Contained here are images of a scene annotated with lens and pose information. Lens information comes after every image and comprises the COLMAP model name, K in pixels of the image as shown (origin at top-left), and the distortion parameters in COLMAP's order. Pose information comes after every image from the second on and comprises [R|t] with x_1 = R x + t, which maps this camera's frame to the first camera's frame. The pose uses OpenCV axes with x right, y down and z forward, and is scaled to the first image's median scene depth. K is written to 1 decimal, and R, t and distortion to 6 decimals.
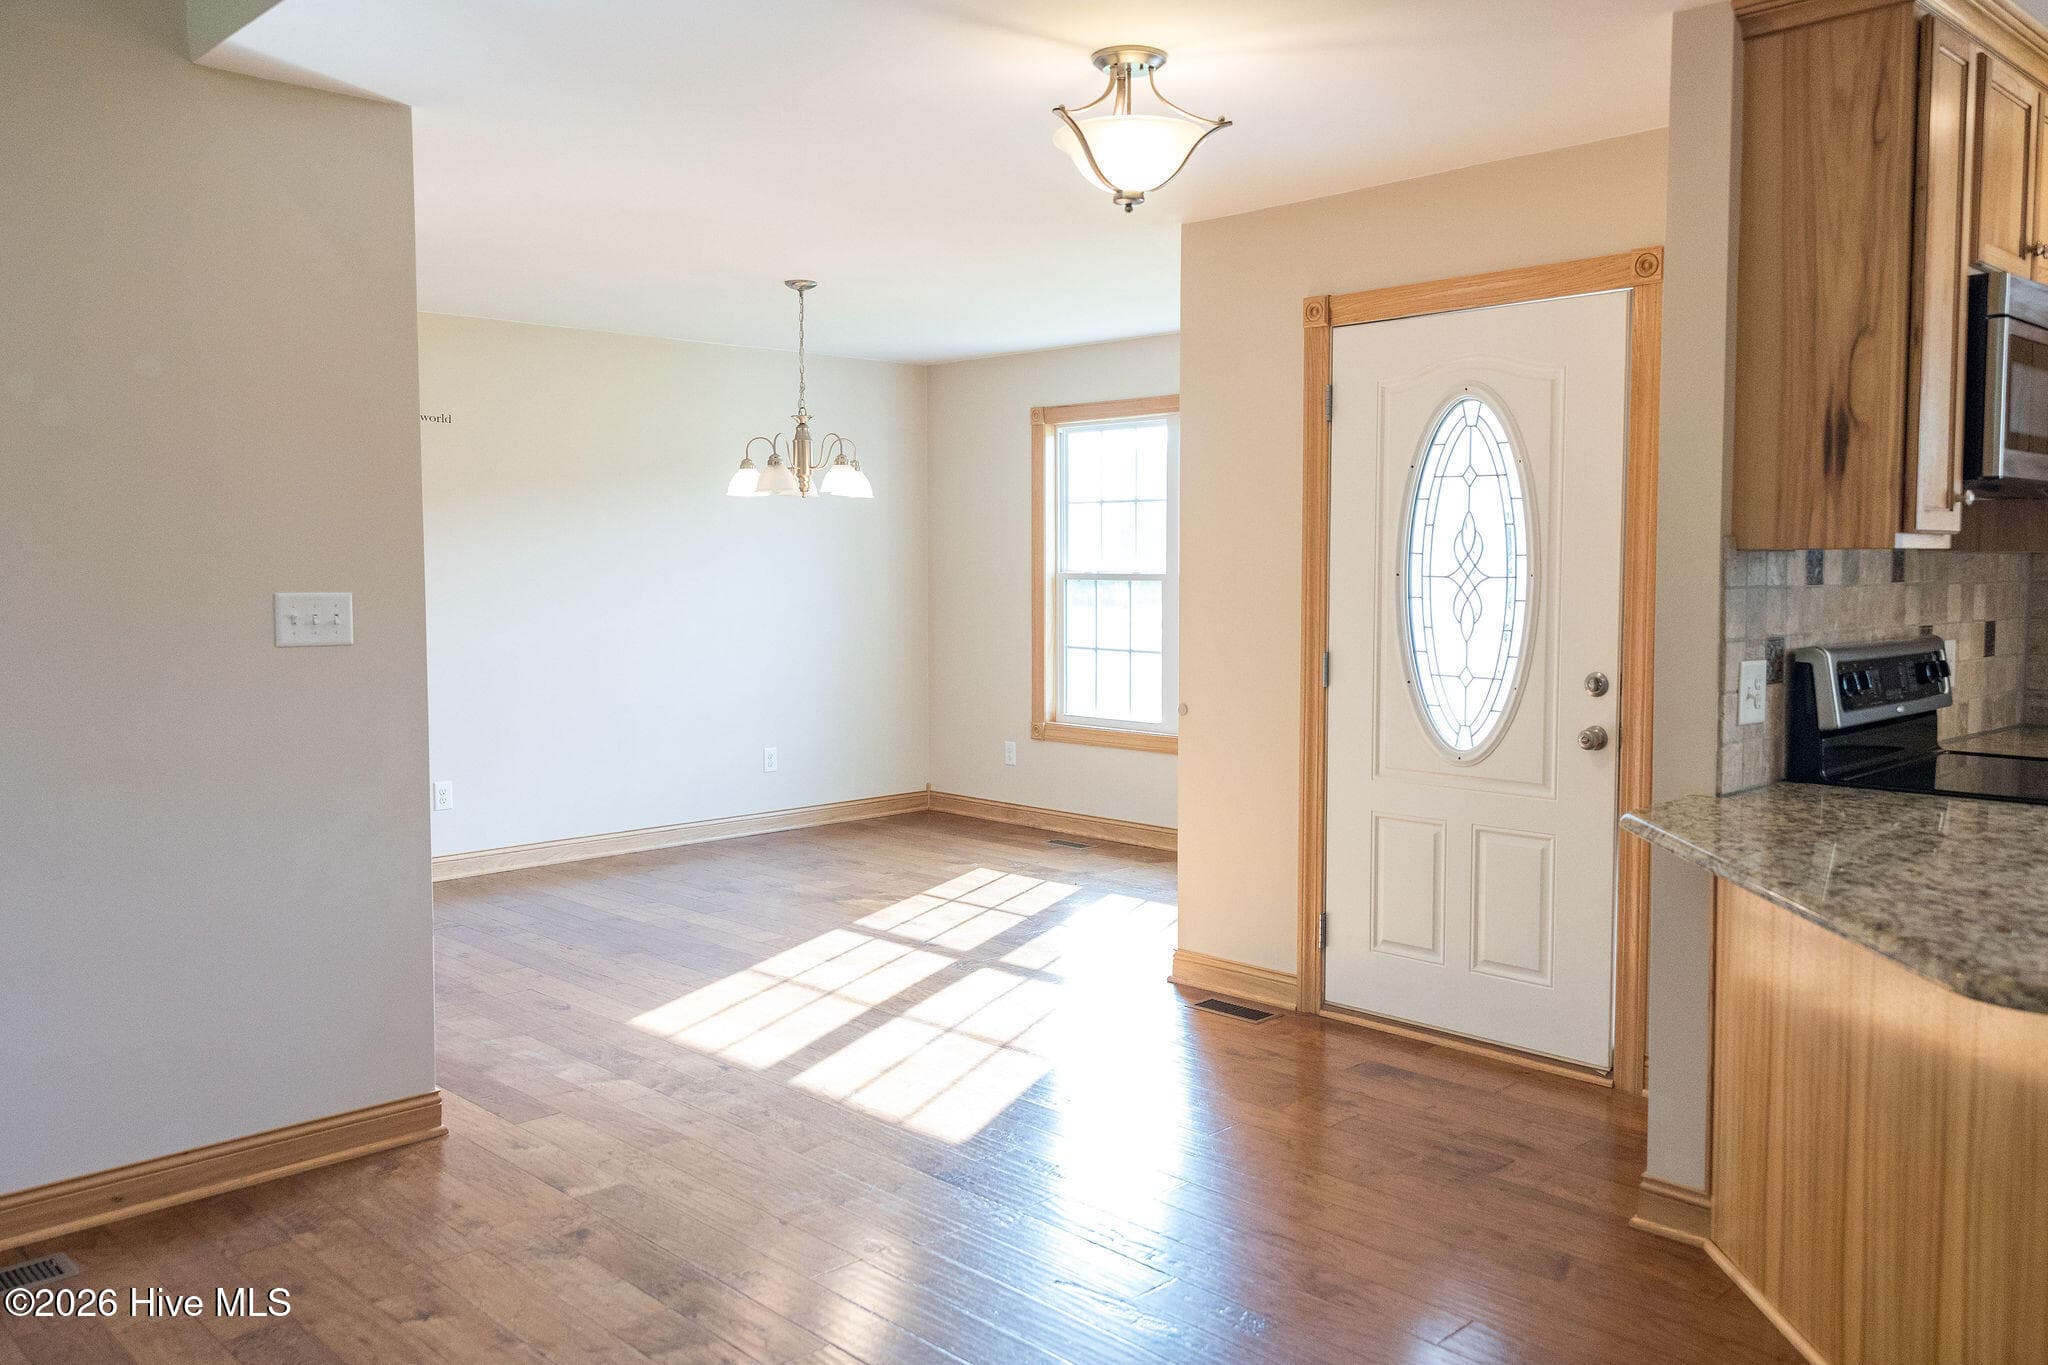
lens RADIAL K [[1639.3, 0, 1023.7], [0, 1639.3, 671.5], [0, 0, 1]] dist [0.015415, -0.001911]
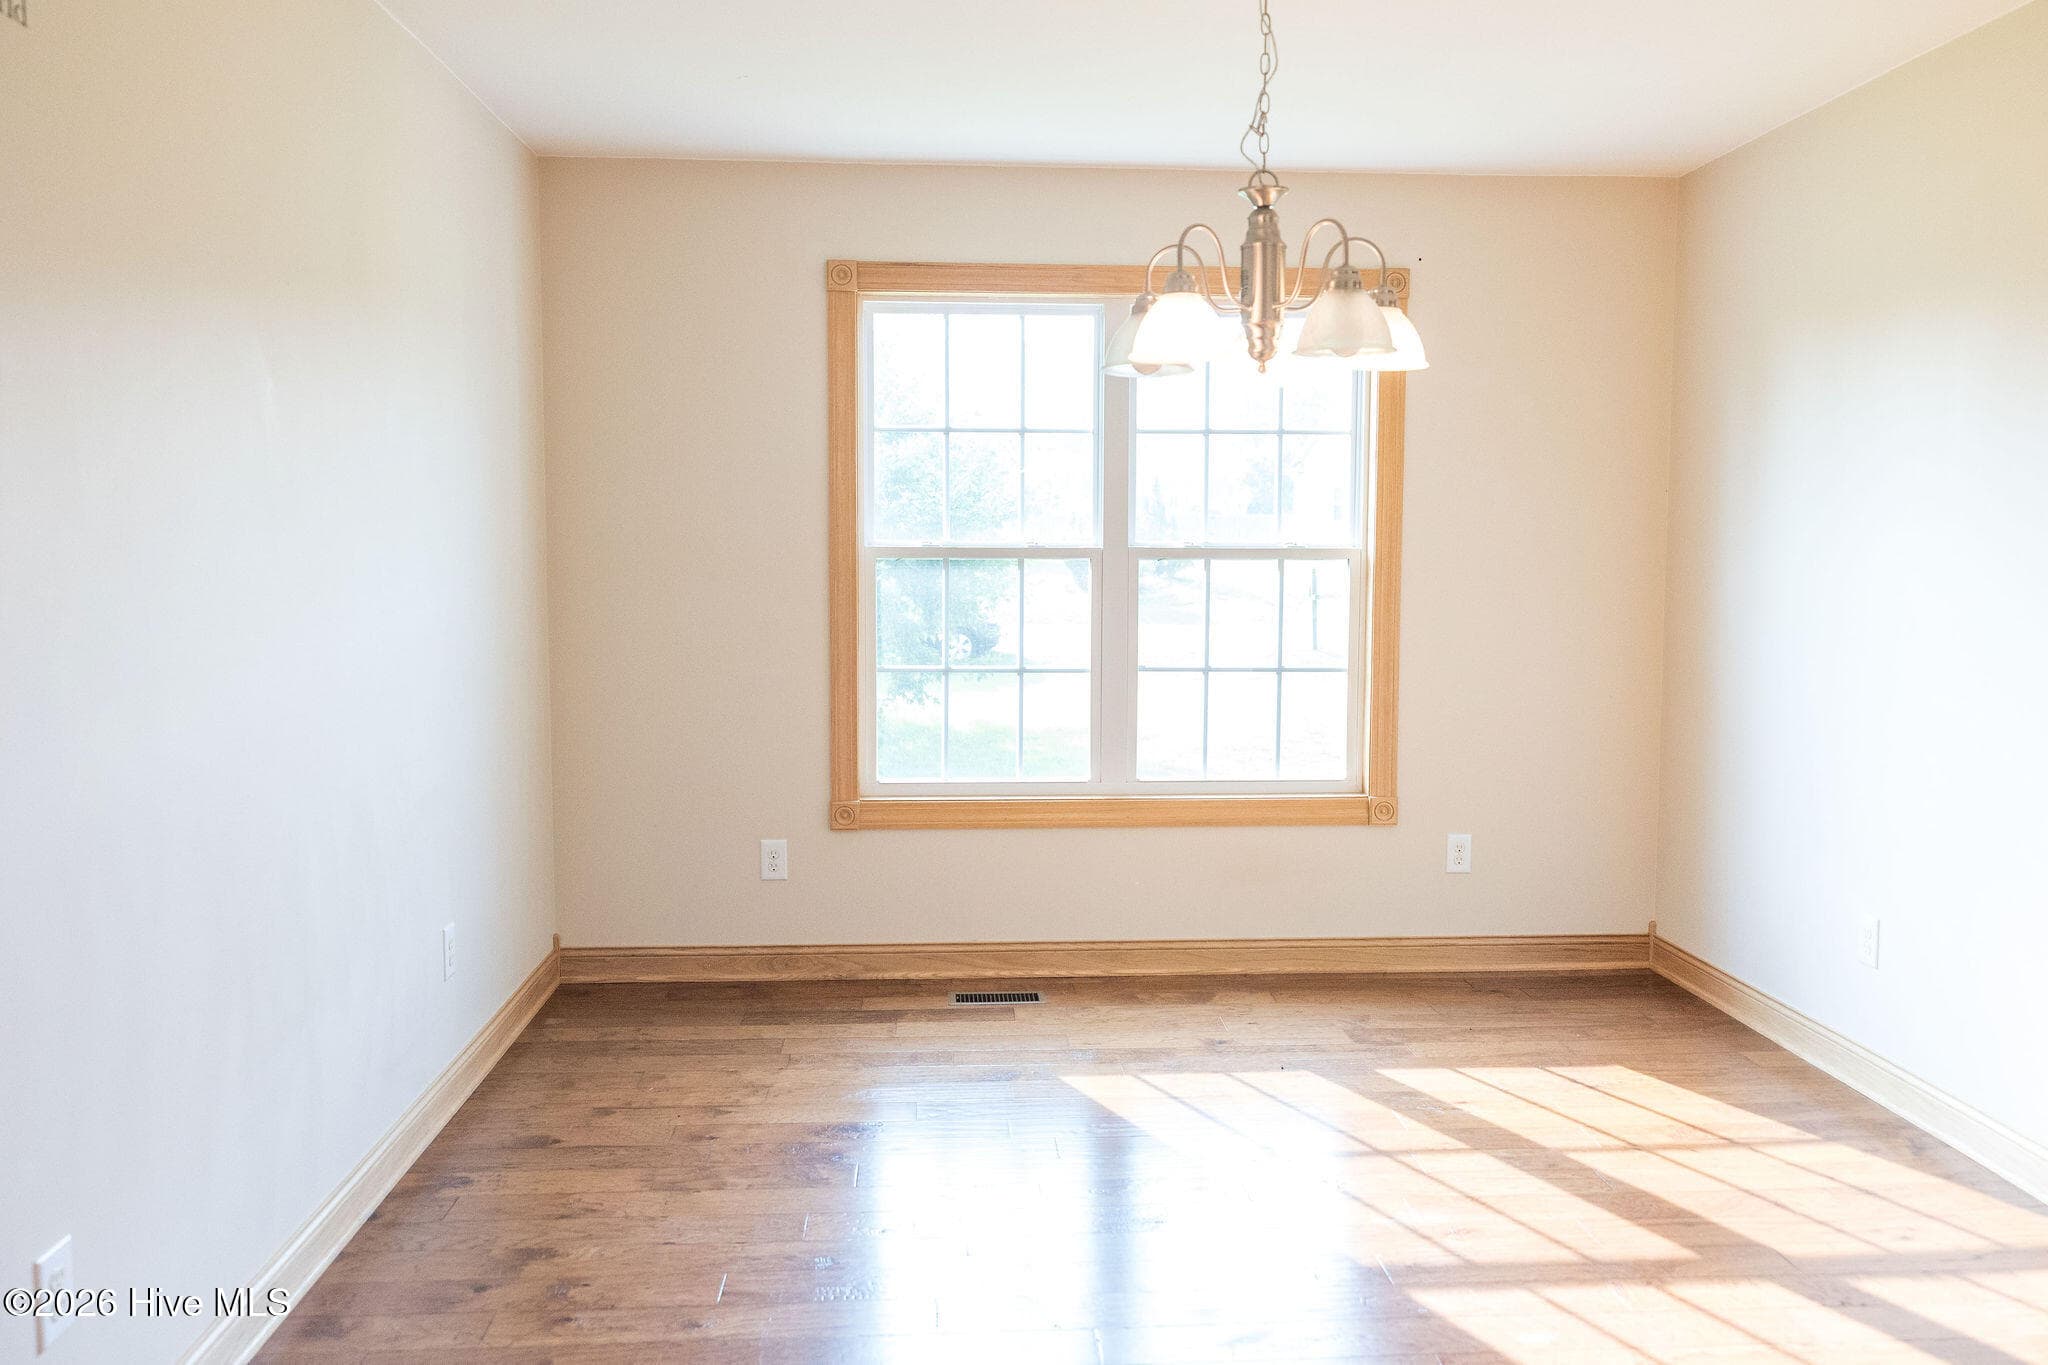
lens RADIAL K [[1639.3, 0, 1028.2], [0, 1639.3, 679.8], [0, 0, 1]] dist [0.015415, -0.001911]
pose [[0.617597, -0.049779, 0.784918, -0.559398], [0.041793, 0.998662, 0.030451, -0.037362], [-0.785384, 0.013998, 0.618851, 0.796043]]
